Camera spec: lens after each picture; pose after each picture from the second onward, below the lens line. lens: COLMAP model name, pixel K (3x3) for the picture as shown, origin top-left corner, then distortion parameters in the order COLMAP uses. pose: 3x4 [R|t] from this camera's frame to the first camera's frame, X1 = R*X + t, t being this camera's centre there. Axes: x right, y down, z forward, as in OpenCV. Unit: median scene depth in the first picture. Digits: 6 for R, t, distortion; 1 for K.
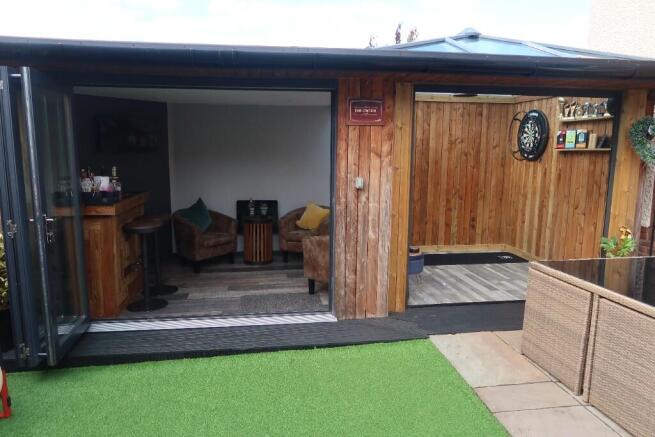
lens RADIAL K [[451.0, 0, 324.3], [0, 451.0, 212.9], [0, 0, 1]] dist [-0.025296, 0.004475]
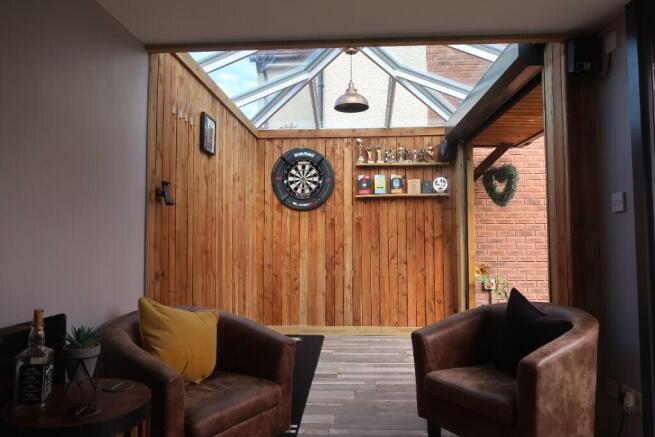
lens RADIAL K [[451.0, 0, 324.3], [0, 451.0, 212.9], [0, 0, 1]] dist [-0.025296, 0.004475]
pose [[0.199714, 0.049183, 0.978619, -0.517877], [0.138571, 0.987284, -0.077898, -0.067483], [-0.970006, 0.151165, 0.190359, 1.275310]]
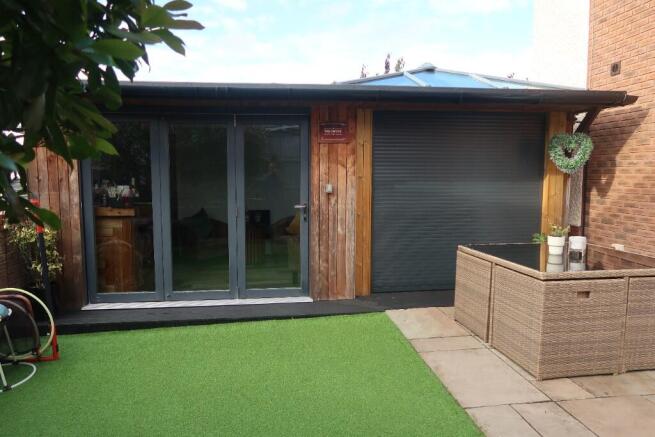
lens RADIAL K [[451.0, 0, 324.3], [0, 451.0, 212.9], [0, 0, 1]] dist [-0.025296, 0.004475]
pose [[0.999927, -0.007627, -0.009321, 0.072851], [0.007131, 0.998612, -0.052189, 0.063879], [0.009706, 0.052118, 0.998594, -0.237134]]
